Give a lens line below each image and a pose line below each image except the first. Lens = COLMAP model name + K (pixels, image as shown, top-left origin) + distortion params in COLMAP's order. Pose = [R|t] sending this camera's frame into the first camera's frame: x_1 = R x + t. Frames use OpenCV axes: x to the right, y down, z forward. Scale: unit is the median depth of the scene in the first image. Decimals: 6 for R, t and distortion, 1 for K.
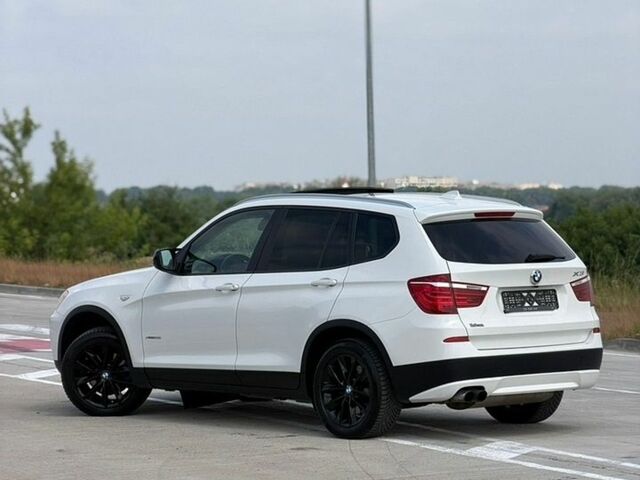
lens RADIAL K [[2583.5, 0, 320.0], [0, 2583.5, 240.0], [0, 0, 1]] dist [0.079936, -1.263377]
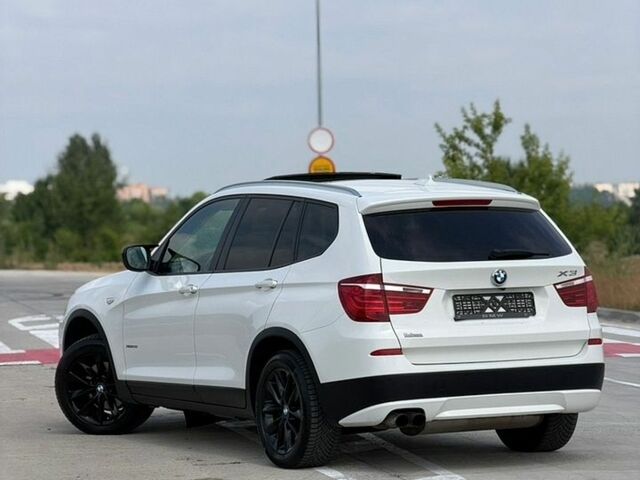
lens RADIAL K [[2583.5, 0, 320.0], [0, 2583.5, 240.0], [0, 0, 1]] dist [0.079936, -1.263377]
pose [[0.971017, -0.003373, -0.238988, 0.224300], [0.003493, 0.999994, 0.000082, 0.001991], [0.238986, -0.000914, 0.971023, 0.177705]]
